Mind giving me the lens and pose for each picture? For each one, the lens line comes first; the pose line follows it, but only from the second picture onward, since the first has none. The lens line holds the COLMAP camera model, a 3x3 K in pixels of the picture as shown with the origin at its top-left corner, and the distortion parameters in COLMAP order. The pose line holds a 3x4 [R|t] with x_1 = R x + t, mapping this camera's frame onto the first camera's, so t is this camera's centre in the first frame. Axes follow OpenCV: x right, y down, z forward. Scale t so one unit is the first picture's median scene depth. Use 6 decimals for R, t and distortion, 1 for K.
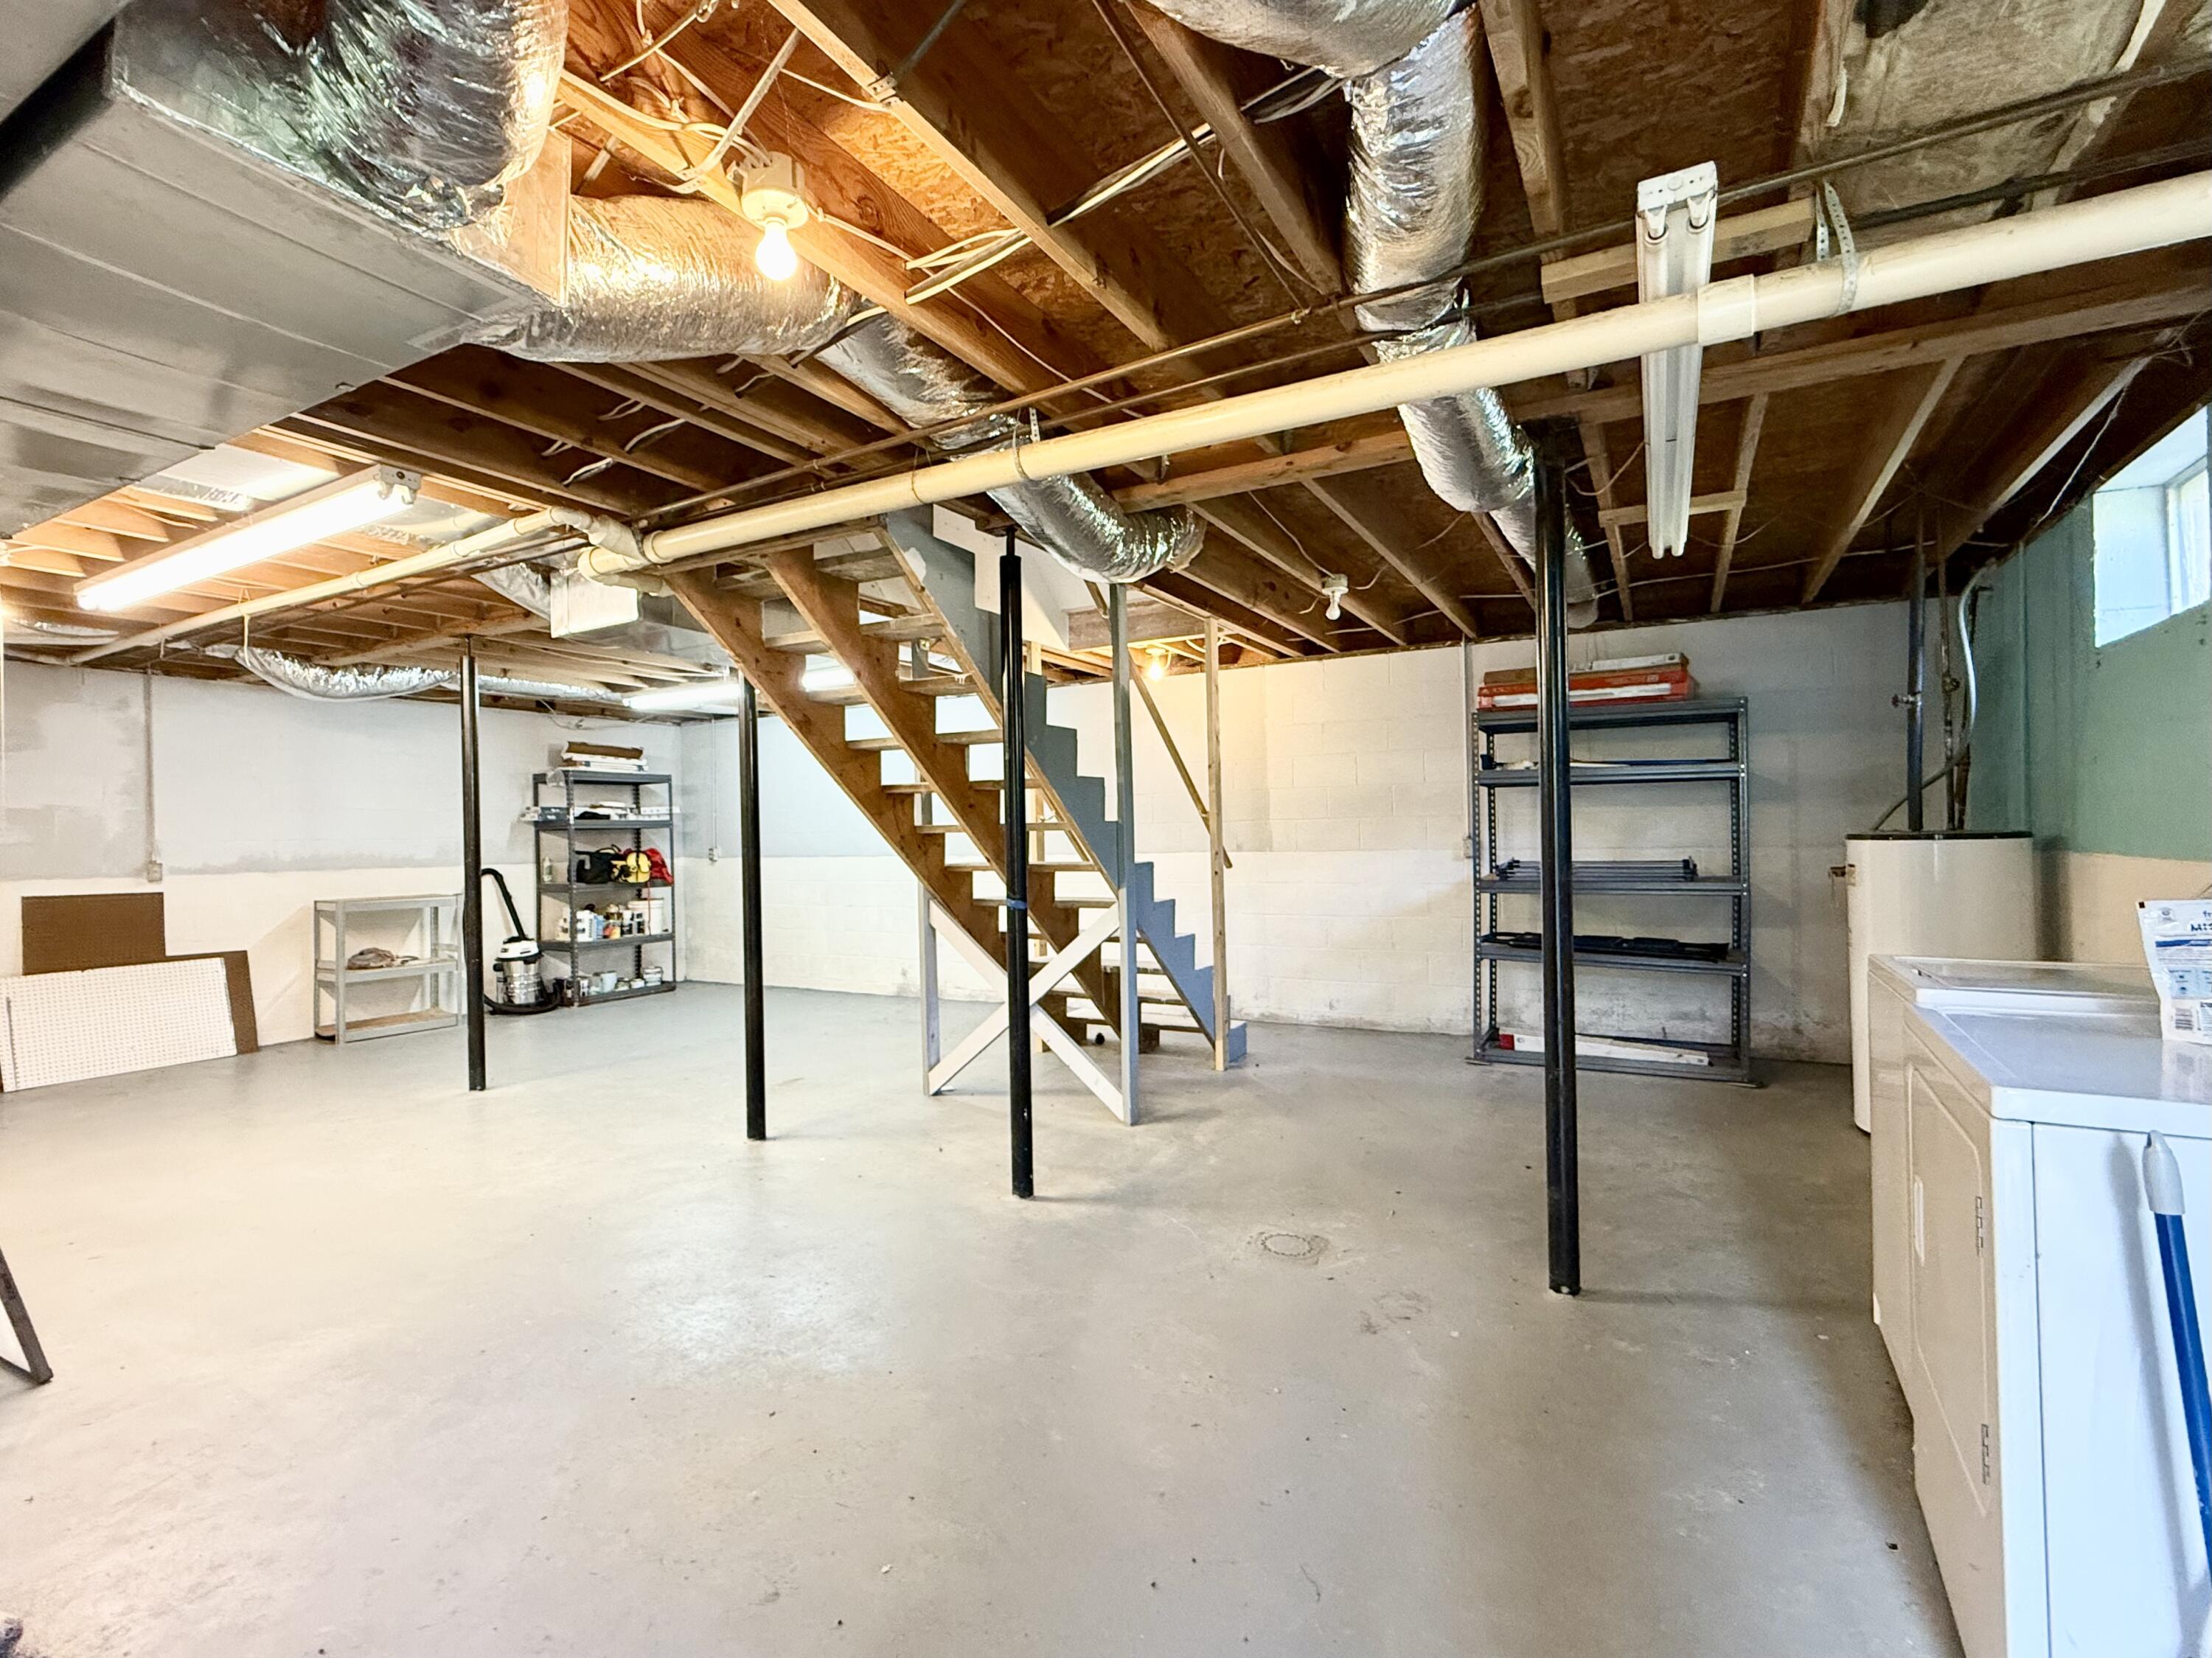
lens RADIAL K [[1008.9, 0, 1106.0], [0, 1008.9, 829.0], [0, 0, 1]] dist [0.000249, 0.000187]
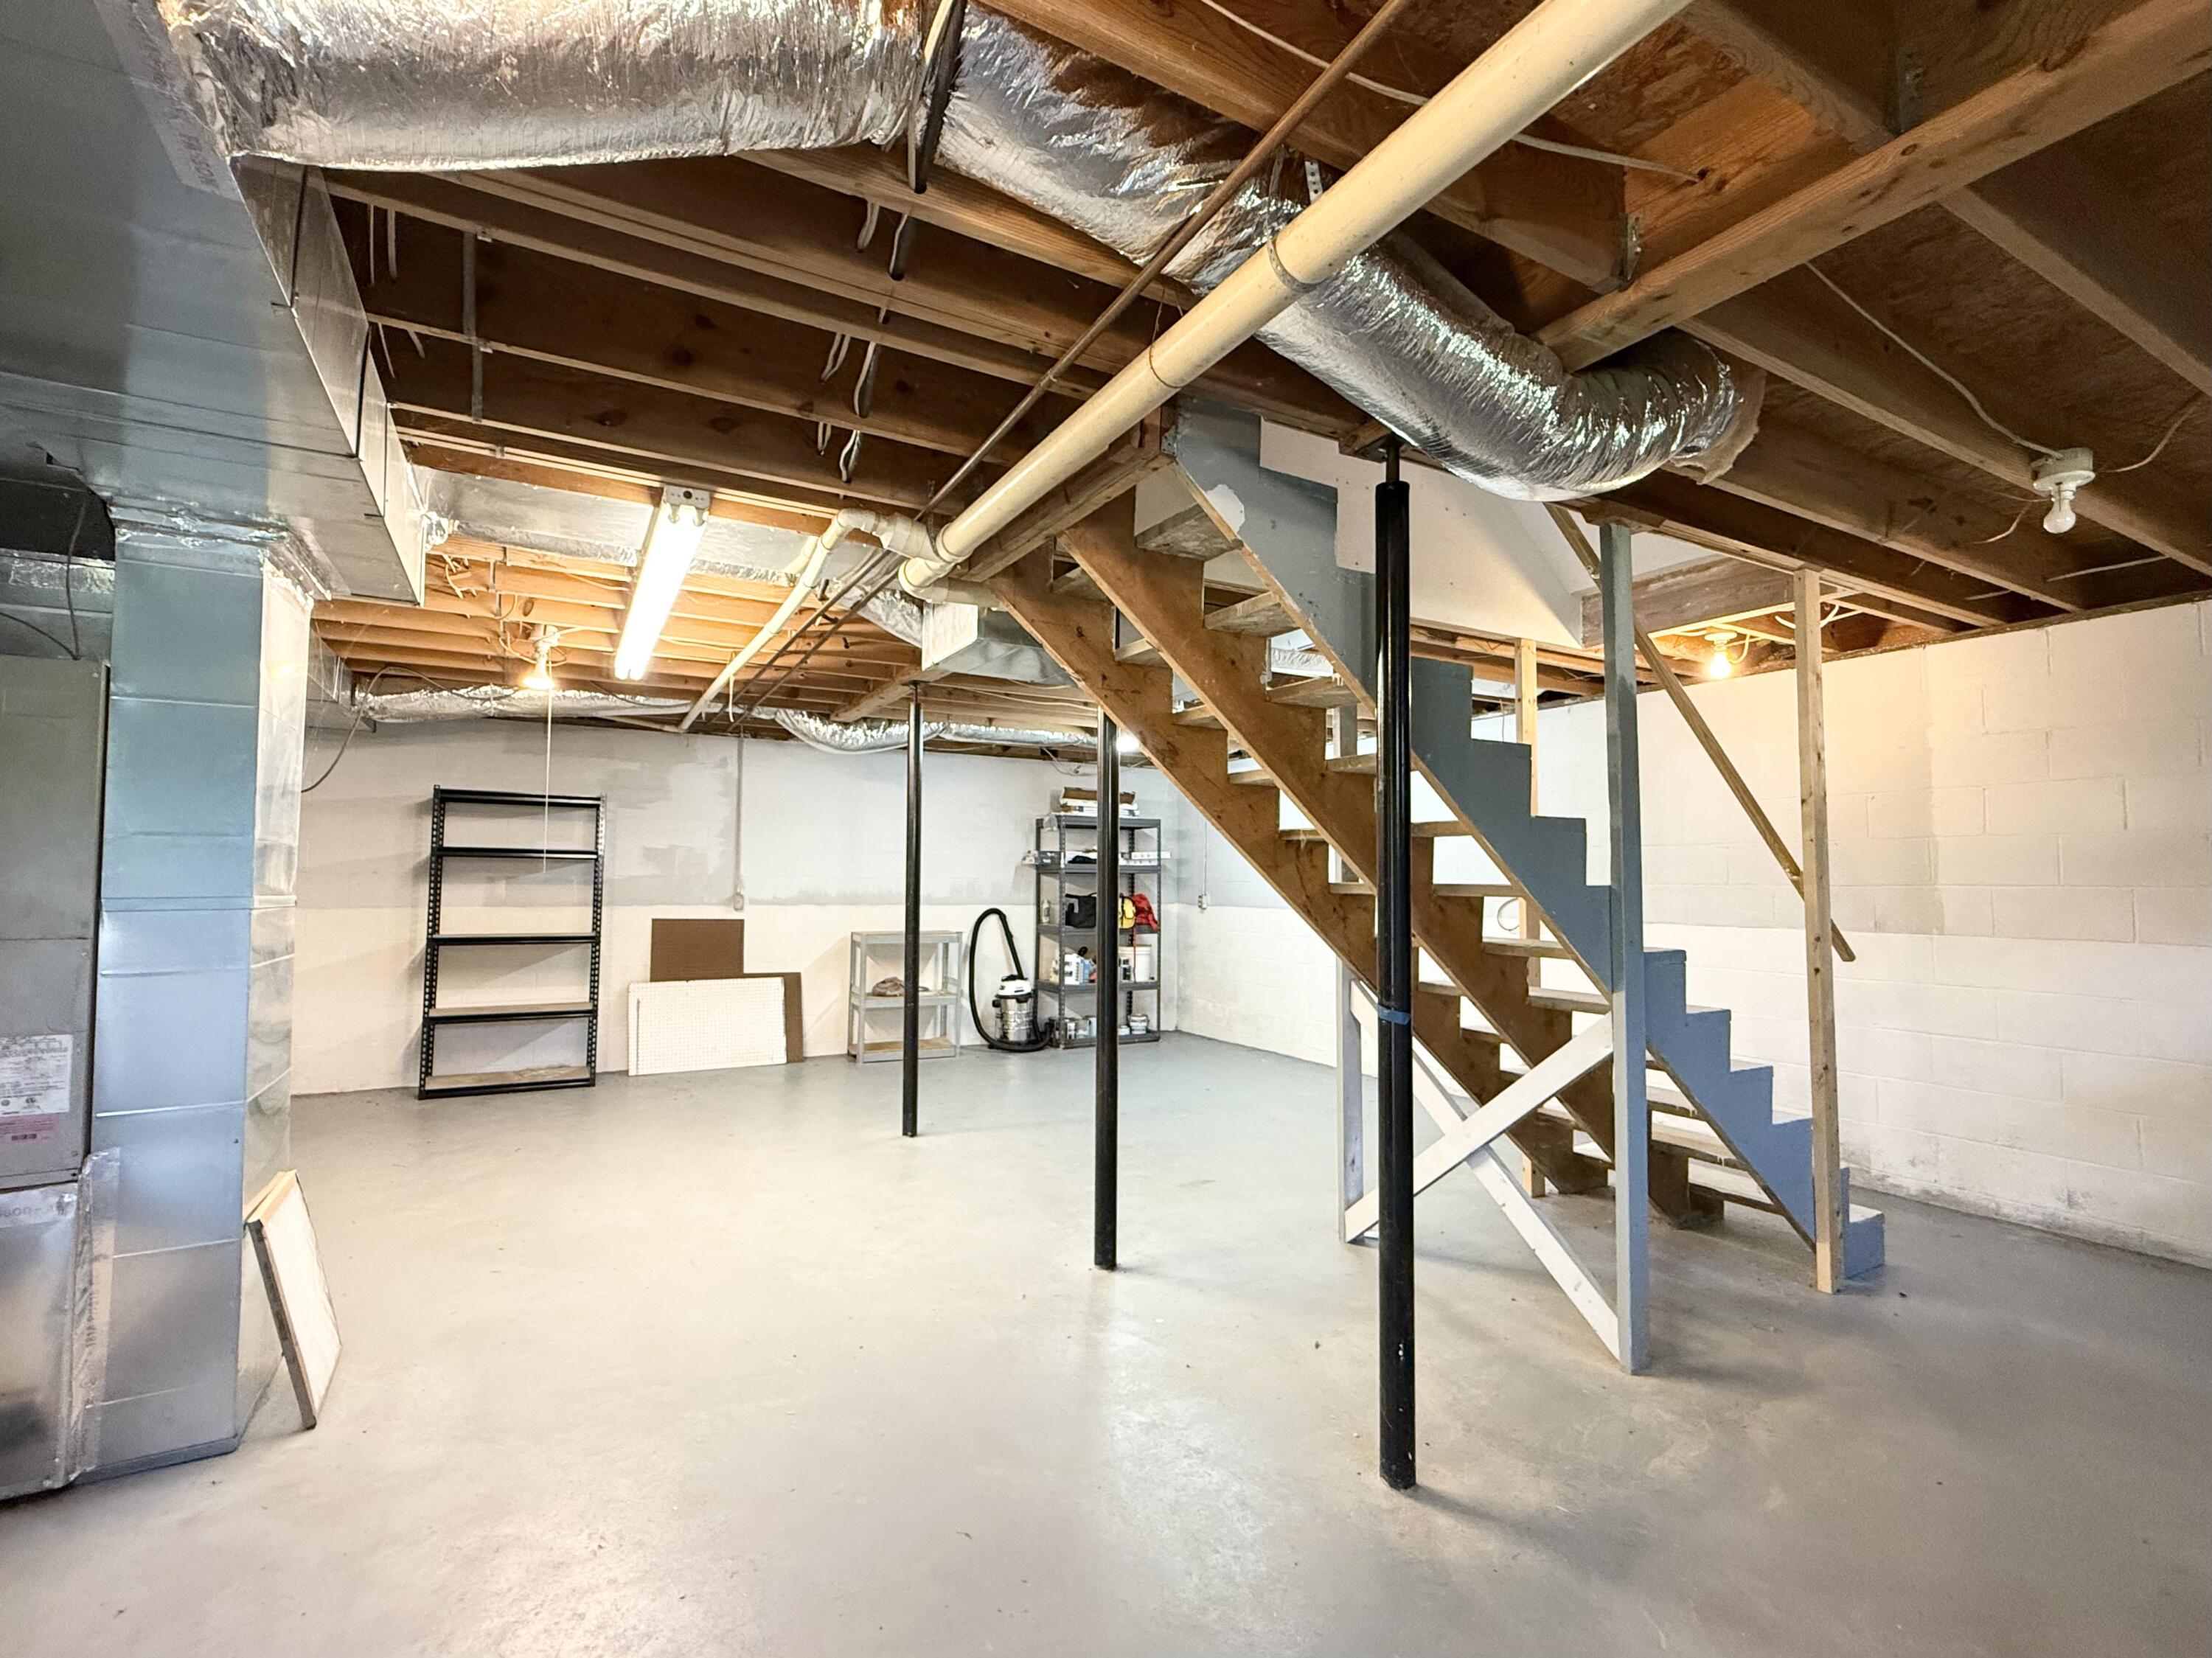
lens RADIAL K [[1008.9, 0, 1106.0], [0, 1008.9, 829.0], [0, 0, 1]] dist [0.000249, 0.000187]
pose [[0.852971, 0.000188, -0.521958, 0.059157], [-0.023355, 0.999012, -0.037807, -0.009896], [0.521436, 0.044438, 0.852133, 0.227478]]
